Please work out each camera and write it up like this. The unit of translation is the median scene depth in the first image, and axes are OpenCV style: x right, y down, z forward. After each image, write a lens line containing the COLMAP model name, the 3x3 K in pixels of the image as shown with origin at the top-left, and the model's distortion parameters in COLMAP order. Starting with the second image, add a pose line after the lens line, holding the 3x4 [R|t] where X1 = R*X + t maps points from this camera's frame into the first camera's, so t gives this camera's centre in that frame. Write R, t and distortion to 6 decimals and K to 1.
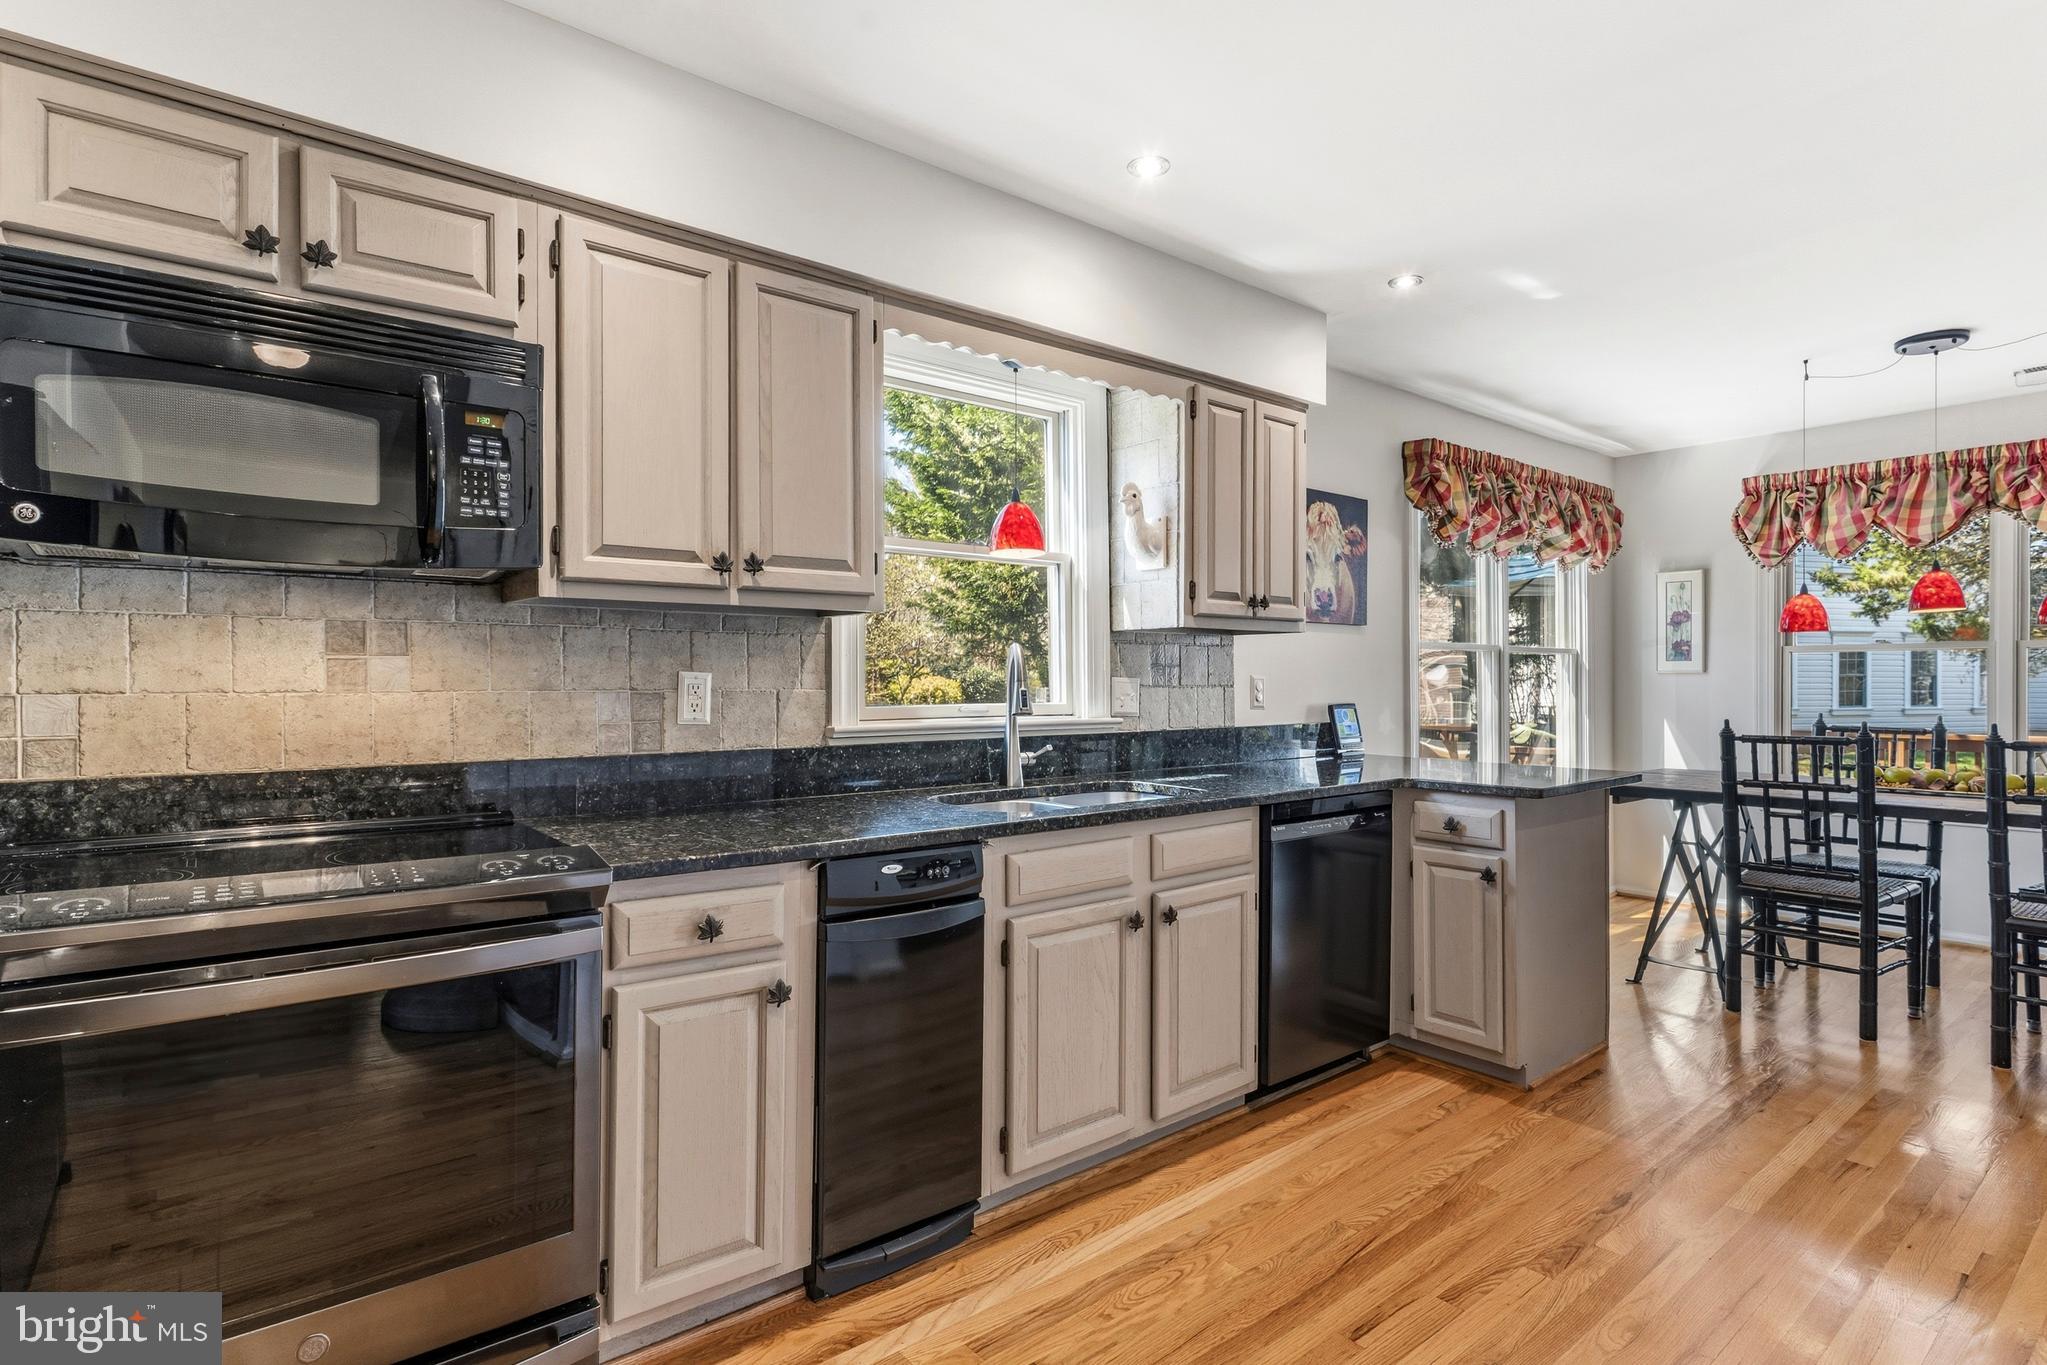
lens RADIAL K [[1004.2, 0, 979.9], [0, 1004.2, 684.7], [0, 0, 1]] dist [-0.008467, 0.002023]
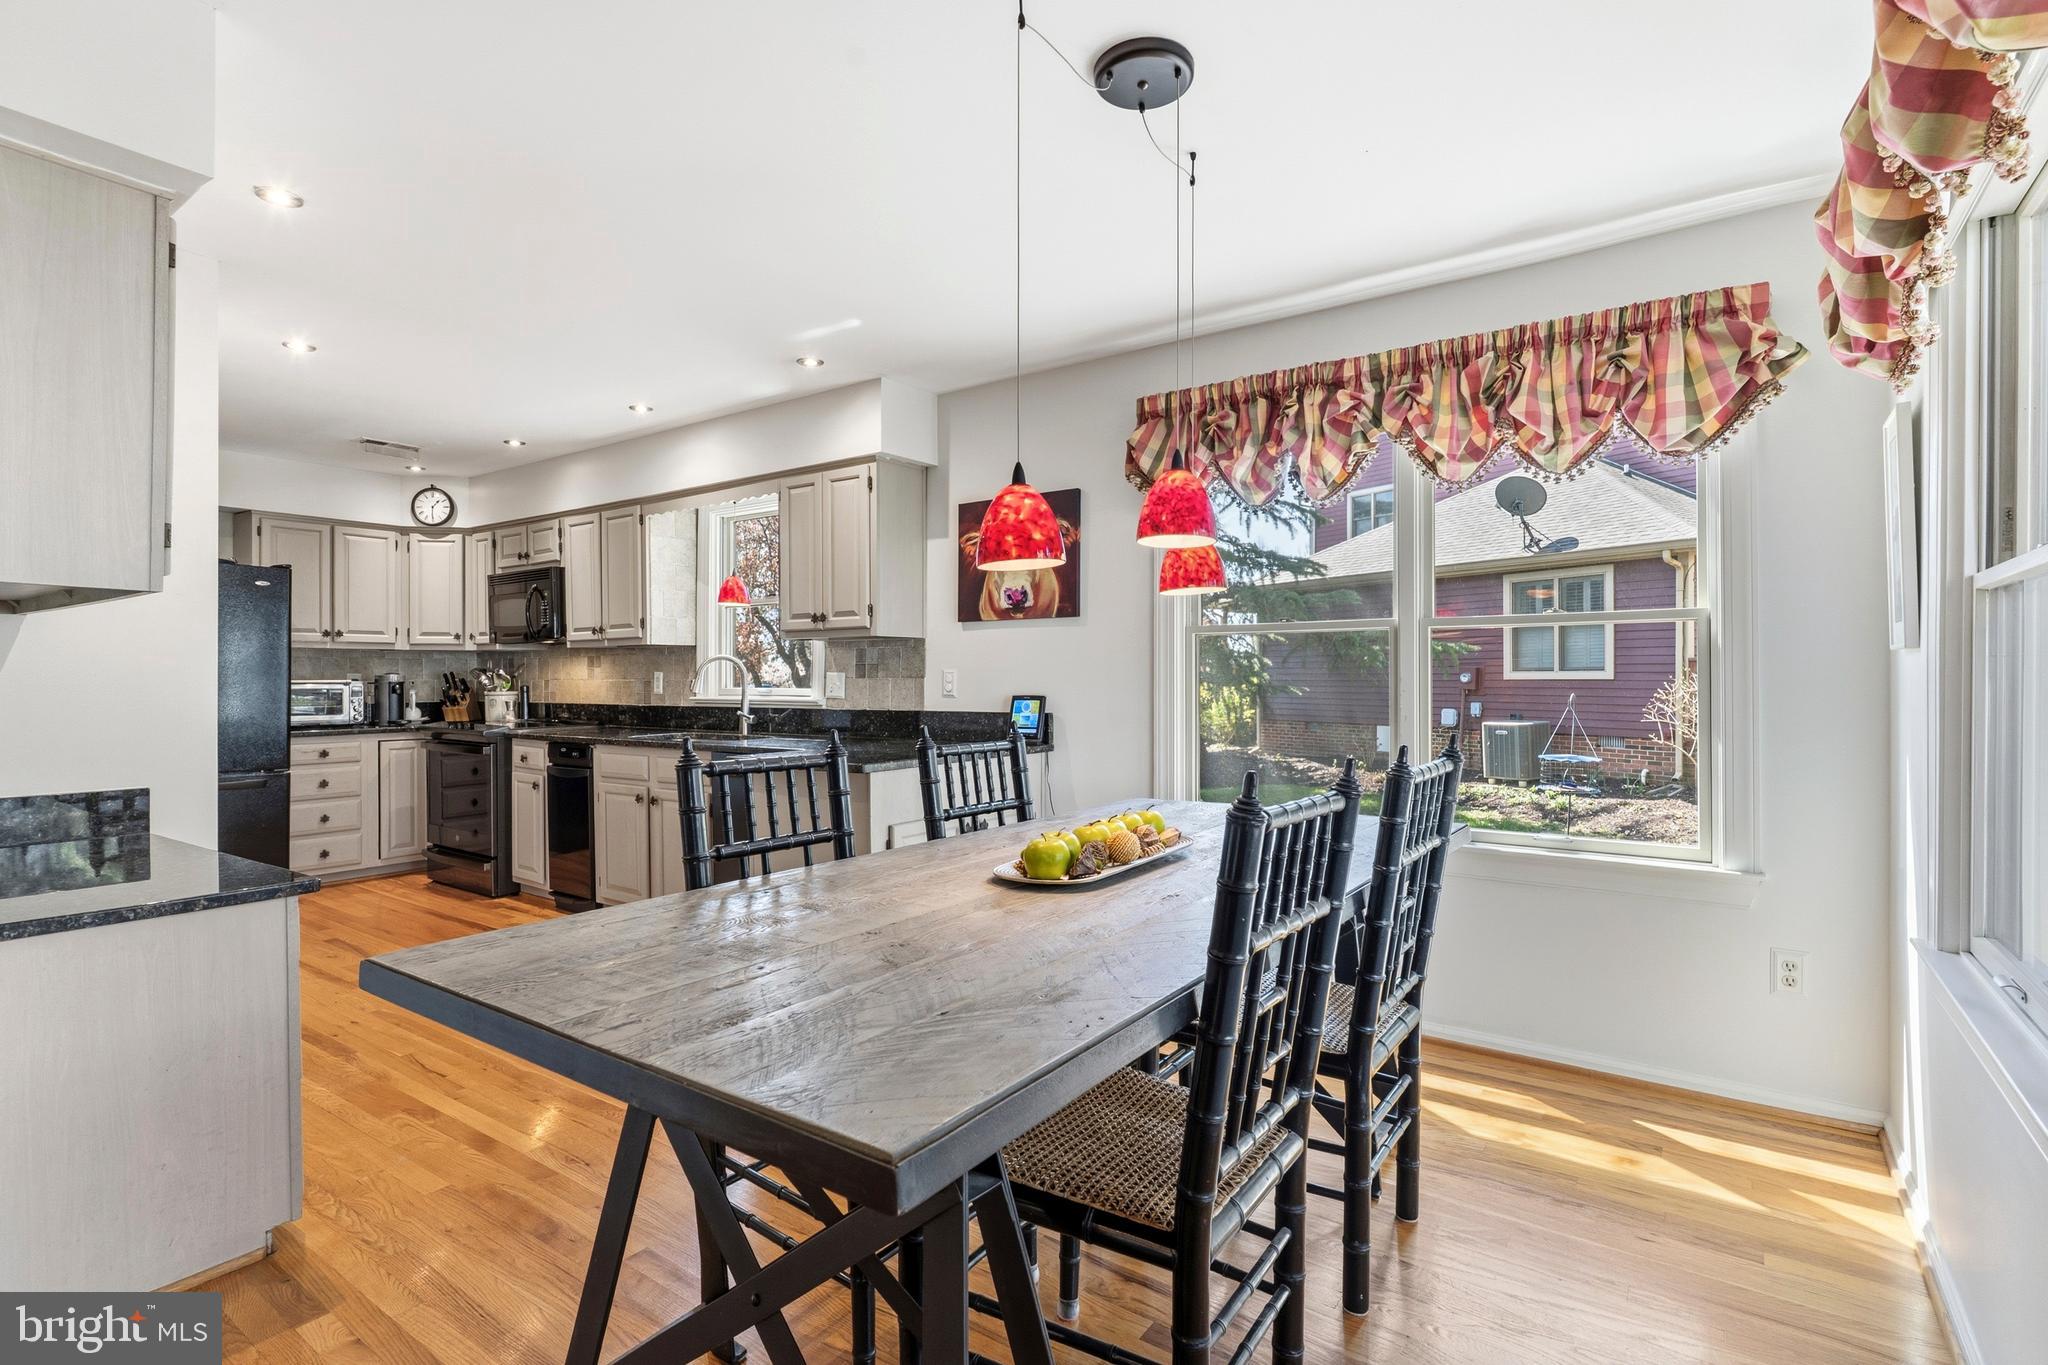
lens RADIAL K [[972.2, 0, 1031.1], [0, 972.2, 675.2], [0, 0, 1]] dist [-0.000122, 0.000550]
pose [[0.303812, -0.001711, -0.952731, 2.128634], [0.000754, 0.999999, -0.001555, -0.000755], [0.952732, -0.000246, 0.303813, 1.118820]]
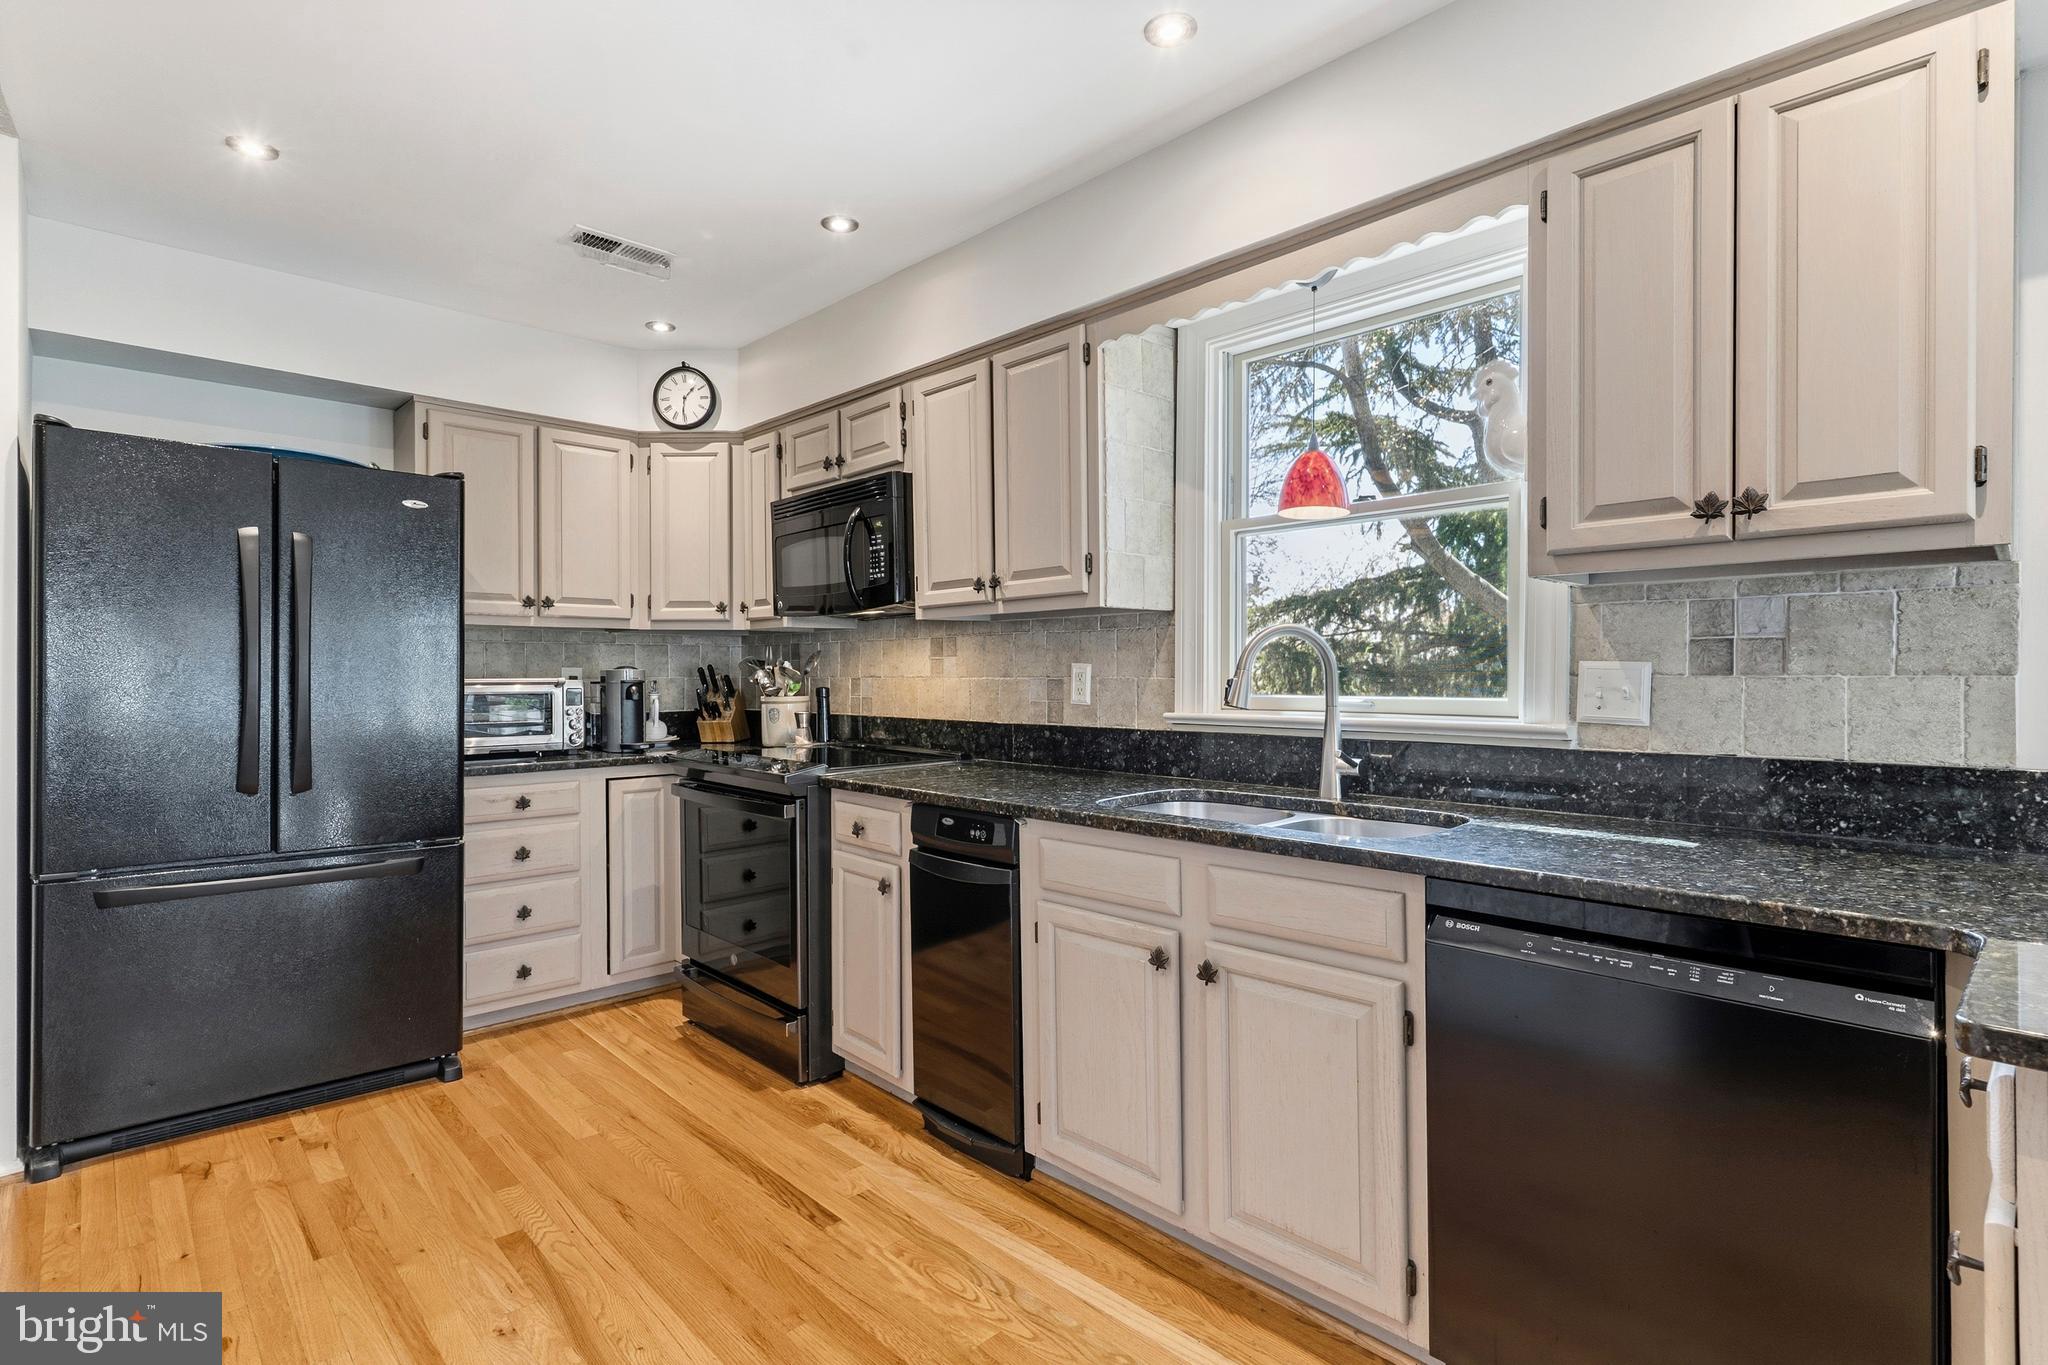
lens RADIAL K [[972.2, 0, 1038.1], [0, 972.2, 681.7], [0, 0, 1]] dist [-0.000122, 0.000550]
pose [[0.131775, 0.007623, -0.991250, 0.910557], [-0.000313, 0.999971, 0.007648, 0.000792], [0.991280, -0.000697, 0.131774, 0.771507]]
